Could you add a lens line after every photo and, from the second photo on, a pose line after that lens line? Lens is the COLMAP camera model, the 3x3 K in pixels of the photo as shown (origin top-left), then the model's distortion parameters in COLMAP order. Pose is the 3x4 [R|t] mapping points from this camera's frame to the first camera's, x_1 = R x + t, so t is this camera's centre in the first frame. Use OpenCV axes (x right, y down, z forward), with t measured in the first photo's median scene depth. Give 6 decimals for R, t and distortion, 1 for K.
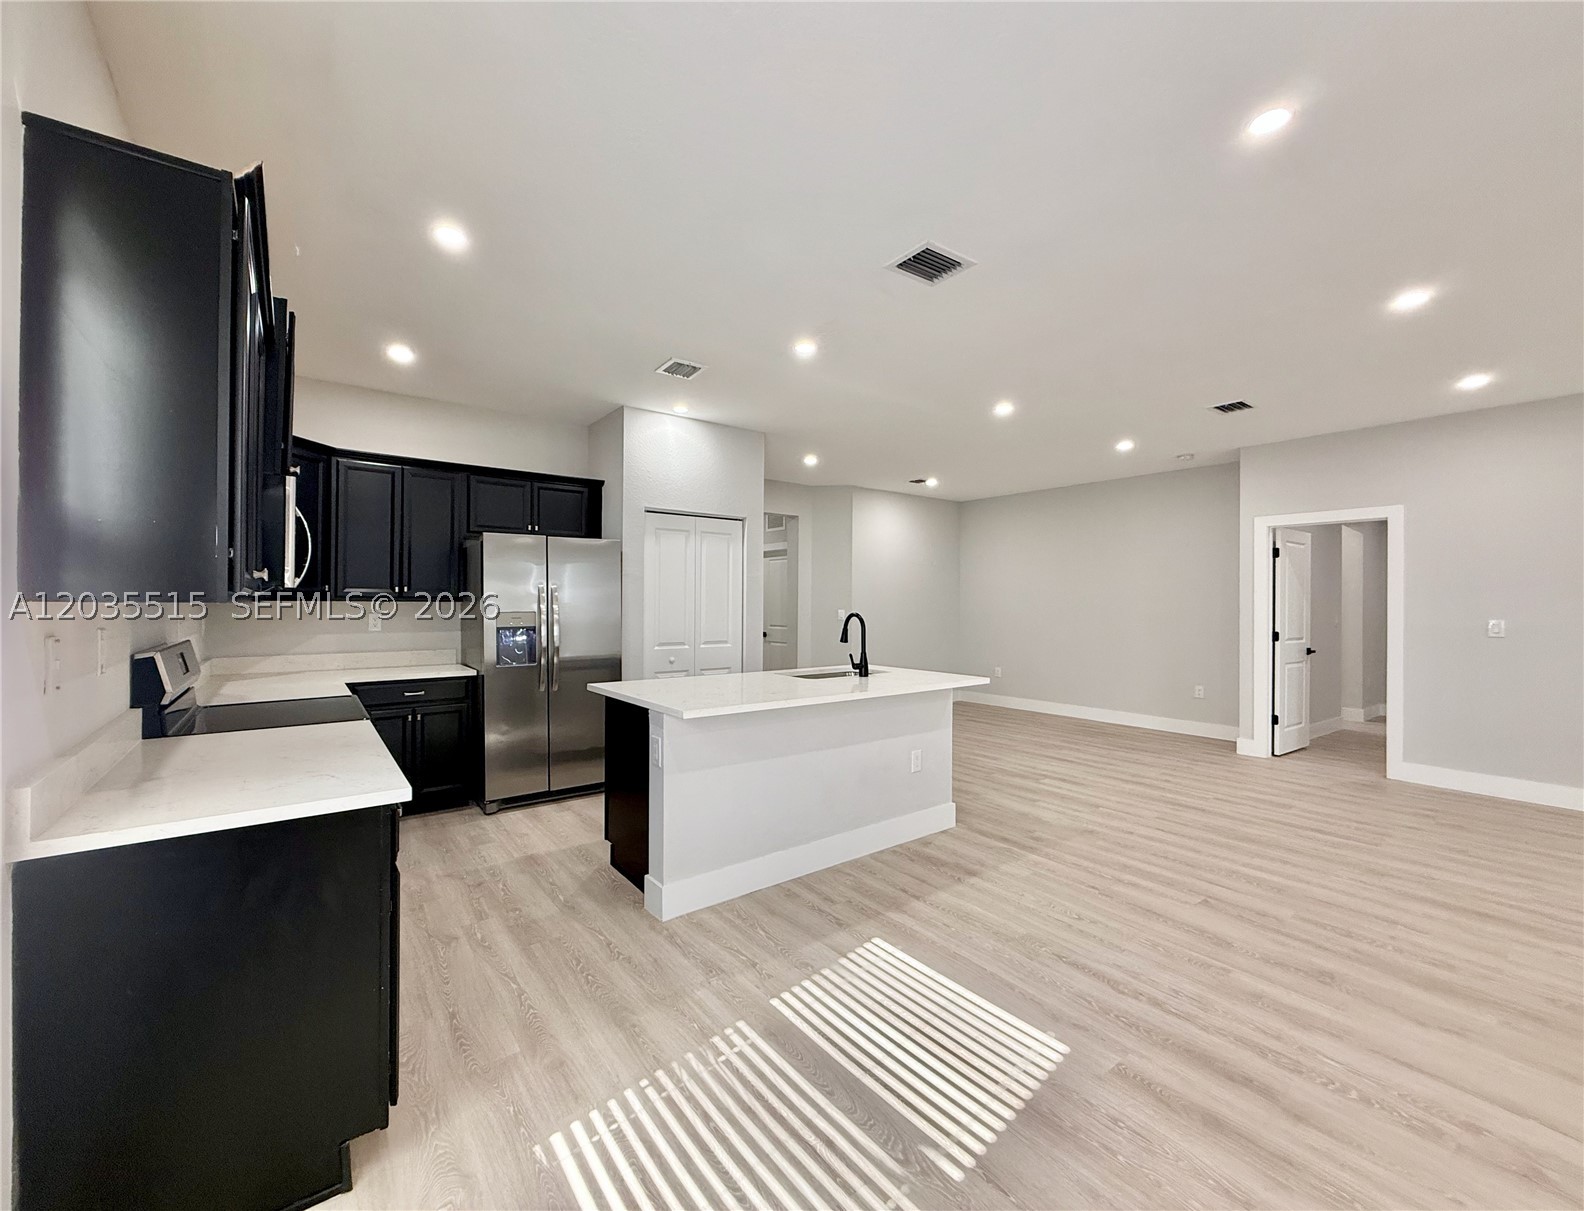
lens RADIAL K [[642.1, 0, 756.5], [0, 642.1, 601.8], [0, 0, 1]] dist [-0.001614, -0.000379]
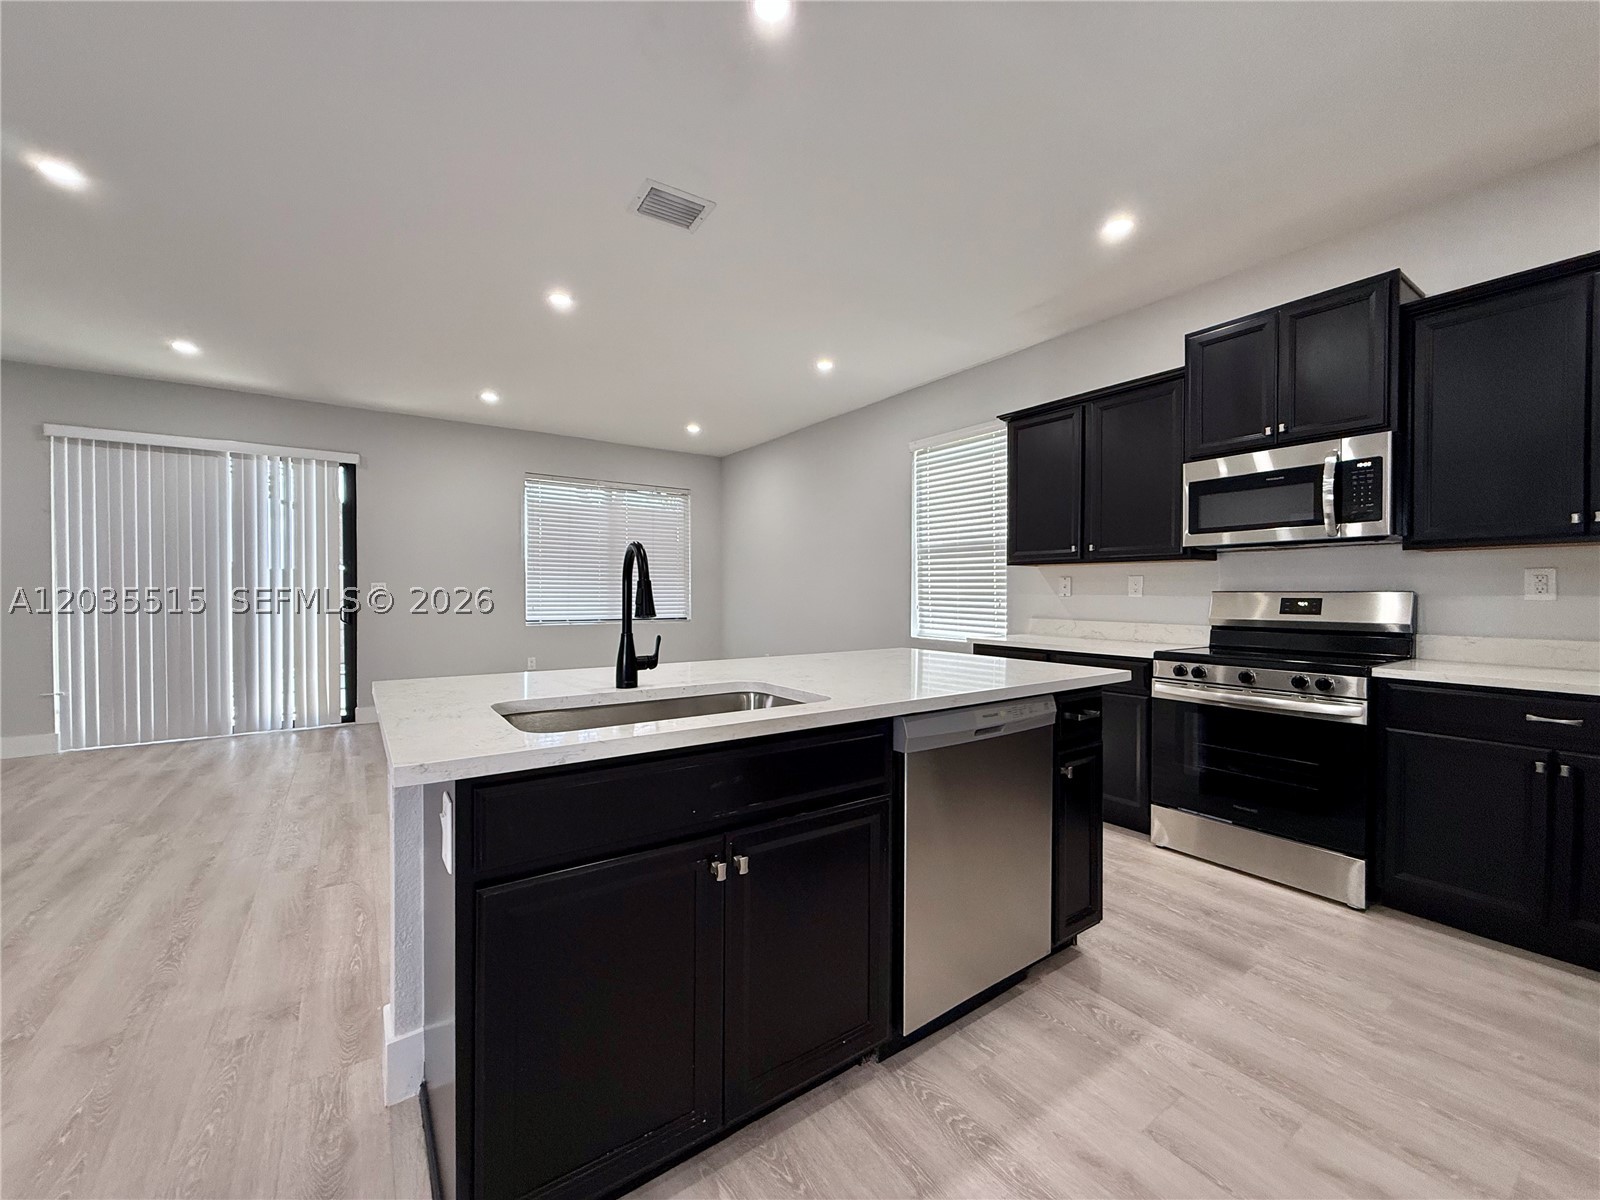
lens RADIAL K [[638.2, 0, 792.5], [0, 638.2, 599.1], [0, 0, 1]] dist [-0.000009, 0.000517]
pose [[-0.999866, -0.007748, 0.014412, 0.045112], [-0.007619, 0.999930, 0.009008, 0.049173], [-0.014481, 0.008897, -0.999856, 1.398133]]
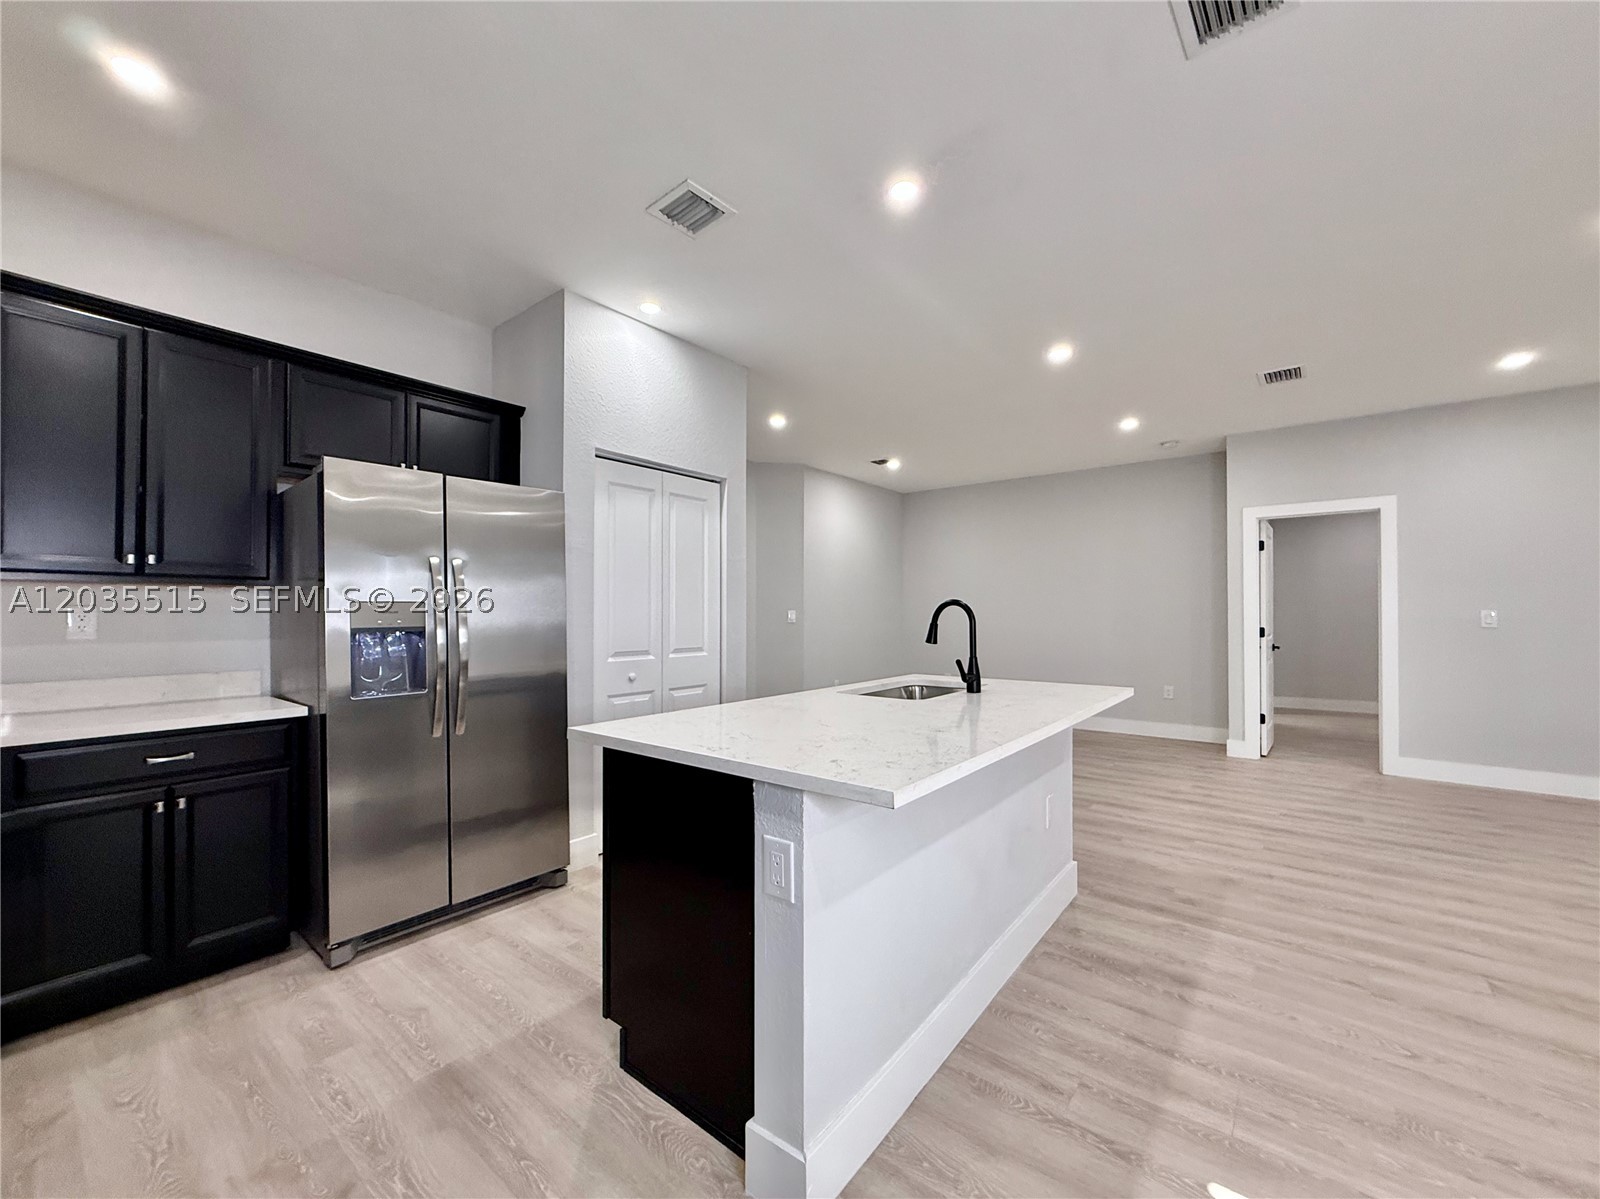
lens RADIAL K [[642.8, 0, 788.1], [0, 642.8, 608.6], [0, 0, 1]] dist [-0.000297, -0.000014]
pose [[0.964007, -0.003867, 0.265847, -0.198236], [0.005455, 0.999971, -0.005235, 0.028987], [-0.265819, 0.006497, 0.964001, 0.381748]]
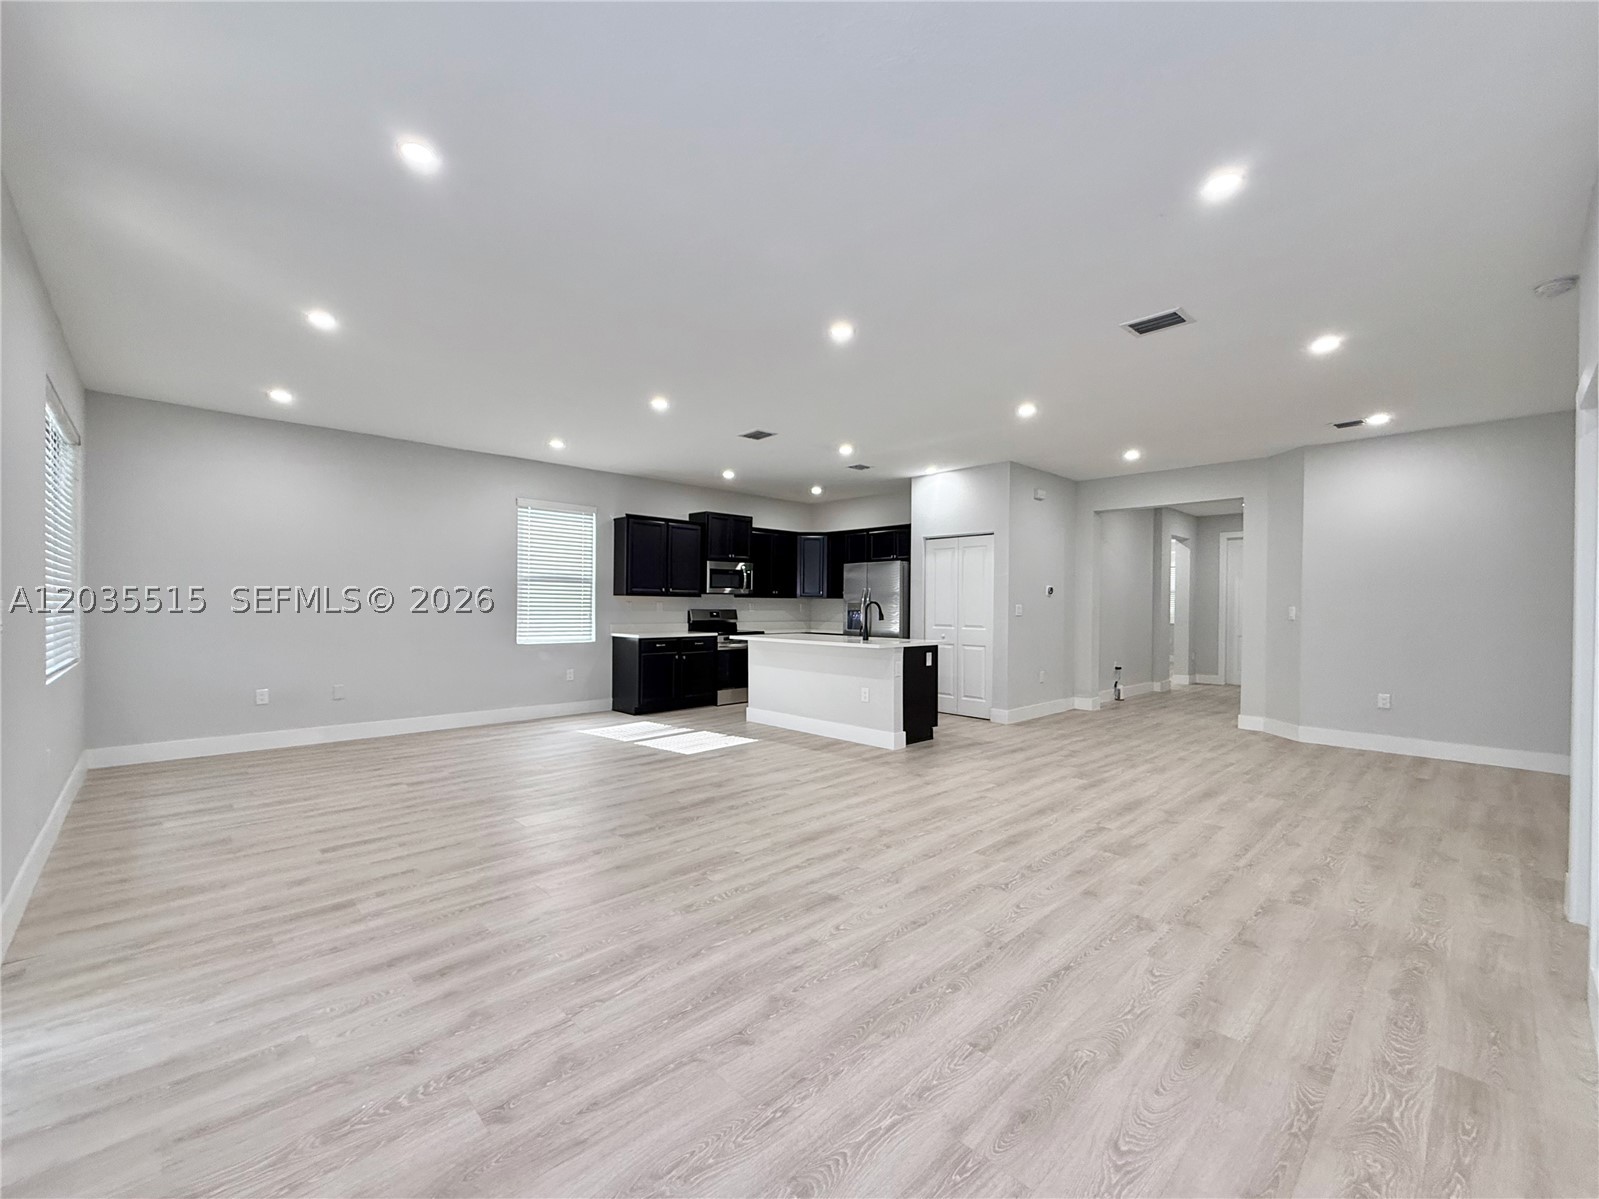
lens RADIAL K [[659.1, 0, 795.5], [0, 659.1, 604.3], [0, 0, 1]] dist [-0.000698, -0.000147]
pose [[0.143863, -0.005112, -0.989584, 1.721733], [-0.005097, 0.999970, -0.005906, 0.036185], [0.989585, 0.005894, 0.143832, 0.570621]]
